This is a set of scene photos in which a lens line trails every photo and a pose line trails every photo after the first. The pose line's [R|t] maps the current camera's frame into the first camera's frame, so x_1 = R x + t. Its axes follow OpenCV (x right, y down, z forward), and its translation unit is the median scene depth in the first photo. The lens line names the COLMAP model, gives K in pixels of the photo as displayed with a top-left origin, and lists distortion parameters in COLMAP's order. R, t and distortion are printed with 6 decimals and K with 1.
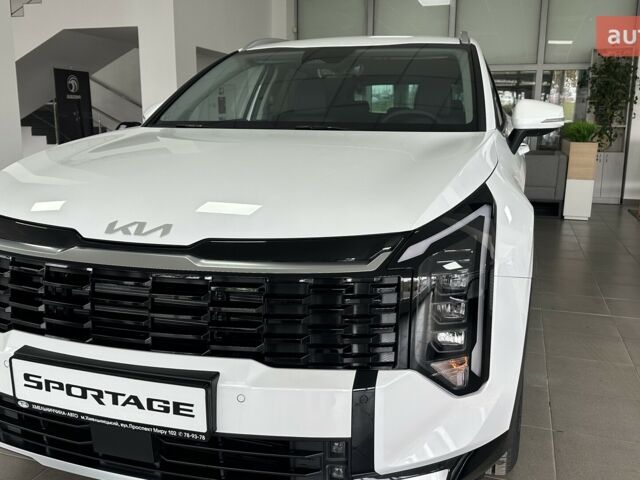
lens RADIAL K [[589.6, 0, 320.0], [0, 589.6, 240.0], [0, 0, 1]] dist [0.156699, -0.296686]
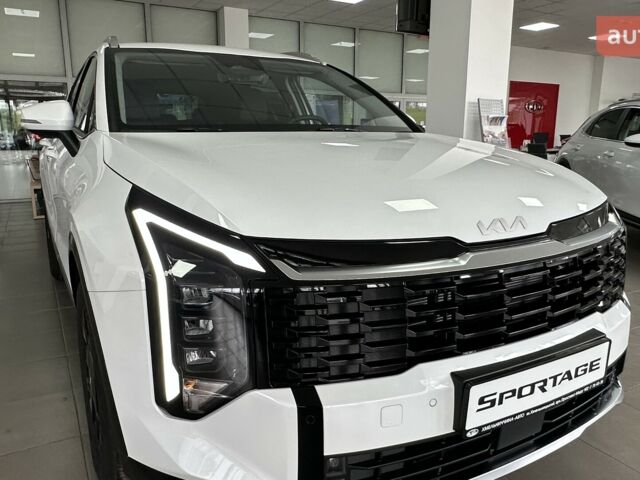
lens RADIAL K [[504.3, 0, 316.4], [0, 504.3, 242.5], [0, 0, 1]] dist [-0.001414, -0.000258]
pose [[0.673658, -0.162083, 0.721051, -1.193796], [0.147628, 0.985503, 0.083603, -0.113026], [-0.724148, 0.050127, 0.687820, 0.654002]]
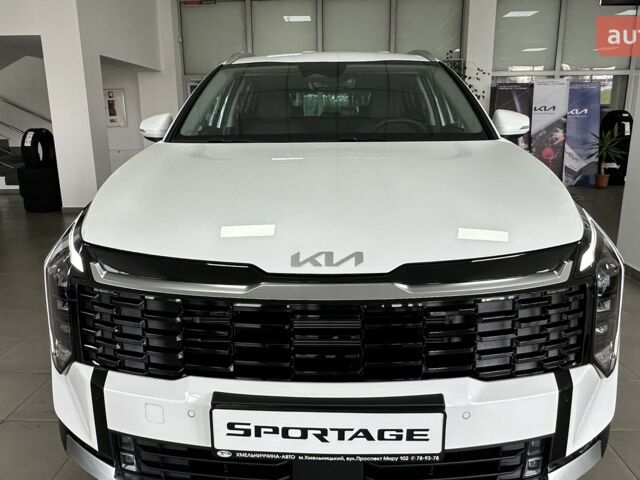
lens RADIAL K [[502.9, 0, 317.9], [0, 502.9, 237.6], [0, 0, 1]] dist [-0.001262, -0.002694]
pose [[0.962002, -0.079476, 0.261221, -0.548918], [0.069521, 0.996466, 0.047147, -0.096907], [-0.264045, -0.027195, 0.964127, 0.213947]]
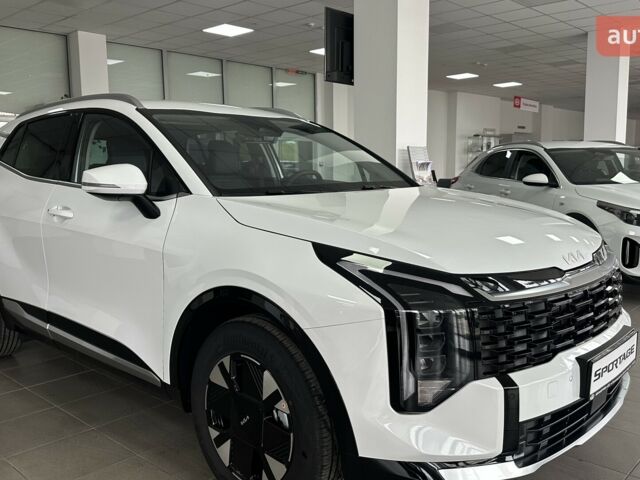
lens RADIAL K [[590.5, 0, 320.0], [0, 590.5, 240.0], [0, 0, 1]] dist [0.143459, -0.281214]
pose [[0.415718, -0.123325, 0.901093, -1.986390], [0.191851, 0.980361, 0.045663, -0.260786], [-0.889028, 0.153893, 0.431214, 0.938134]]
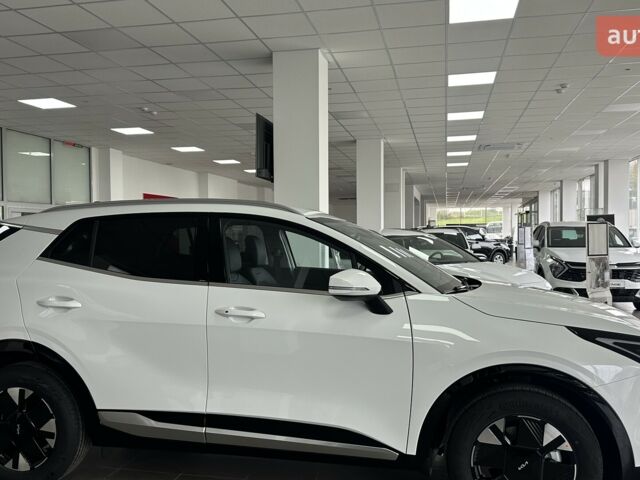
lens RADIAL K [[590.5, 0, 320.0], [0, 590.5, 240.0], [0, 0, 1]] dist [0.143459, -0.281214]
pose [[-0.106952, -0.016565, 0.994126, -2.668344], [0.196352, 0.979818, 0.037451, -0.726388], [-0.974683, 0.199204, -0.101541, 2.533947]]
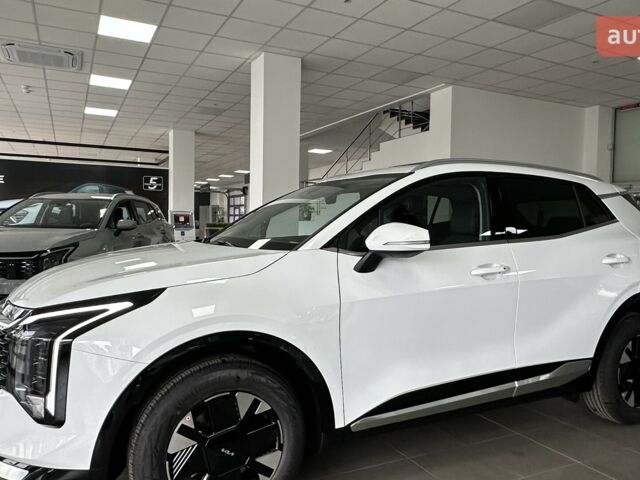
lens RADIAL K [[504.3, 0, 316.4], [0, 504.3, 242.5], [0, 0, 1]] dist [-0.001414, -0.000258]
pose [[0.702354, 0.031315, -0.711138, 1.621437], [-0.150016, 0.983106, -0.104872, -0.159053], [0.695840, 0.180339, 0.695186, 0.529427]]
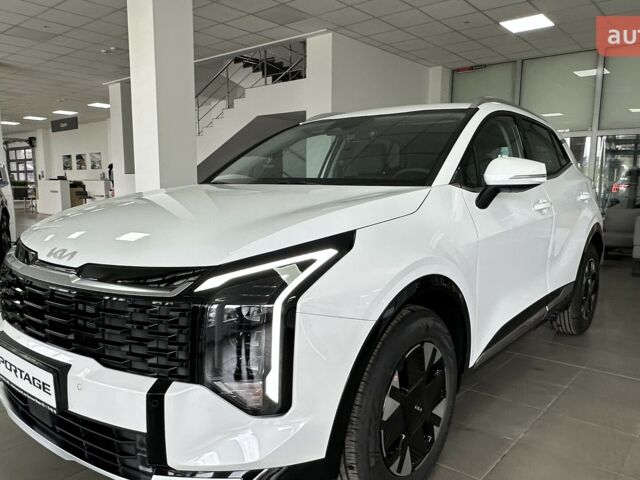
lens RADIAL K [[502.5, 0, 317.2], [0, 502.5, 261.5], [0, 0, 1]] dist [-0.002236, 0.000120]
pose [[0.928526, 0.054673, -0.367221, 0.682268], [-0.071238, 0.996956, -0.031697, -0.006830], [0.364370, 0.055591, 0.929594, 0.150451]]
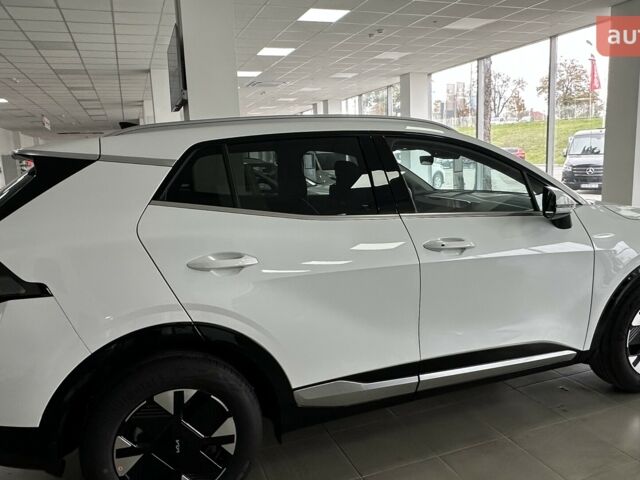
lens RADIAL K [[505.2, 0, 317.0], [0, 505.2, 240.0], [0, 0, 1]] dist [-0.002782, 0.000767]
pose [[-0.622464, -0.106099, 0.775423, -1.461621], [0.188784, 0.941160, 0.280320, -1.000828], [-0.759539, 0.320876, -0.565808, 3.922929]]
